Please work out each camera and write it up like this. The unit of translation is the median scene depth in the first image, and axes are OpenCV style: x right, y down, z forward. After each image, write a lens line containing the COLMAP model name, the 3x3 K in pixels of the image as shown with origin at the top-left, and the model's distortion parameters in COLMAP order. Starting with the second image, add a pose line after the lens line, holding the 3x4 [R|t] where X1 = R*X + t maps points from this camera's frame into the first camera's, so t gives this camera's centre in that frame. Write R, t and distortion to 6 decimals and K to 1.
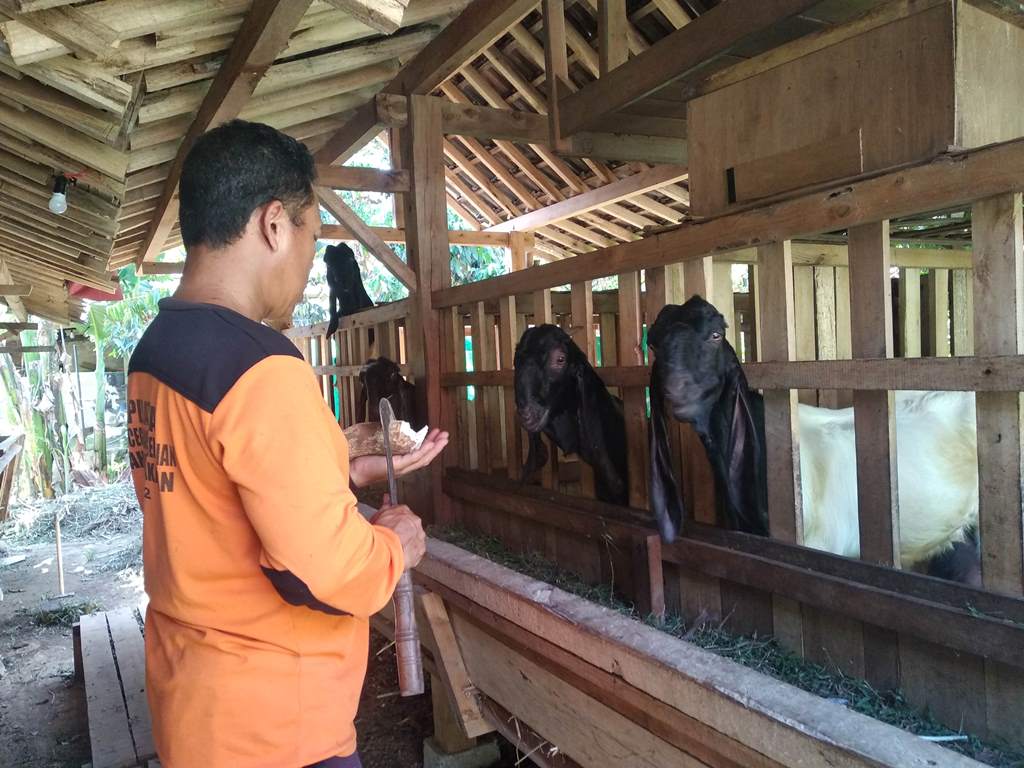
lens RADIAL K [[814.9, 0, 512.0], [0, 814.9, 384.0], [0, 0, 1]] dist [0.046560, -0.041368]
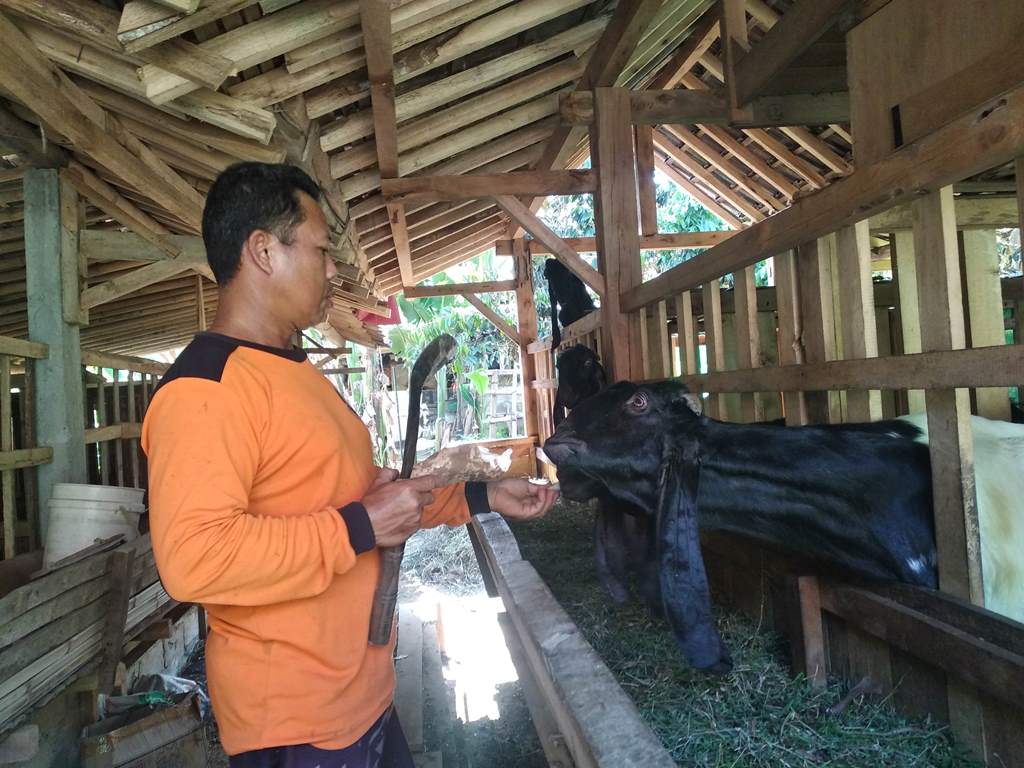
lens RADIAL K [[814.9, 0, 512.0], [0, 814.9, 384.0], [0, 0, 1]] dist [0.046560, -0.041368]
pose [[0.927599, -0.017282, -0.373176, 0.183283], [0.009996, 0.999720, -0.021448, 0.010186], [0.373442, 0.016165, 0.927512, 0.125106]]
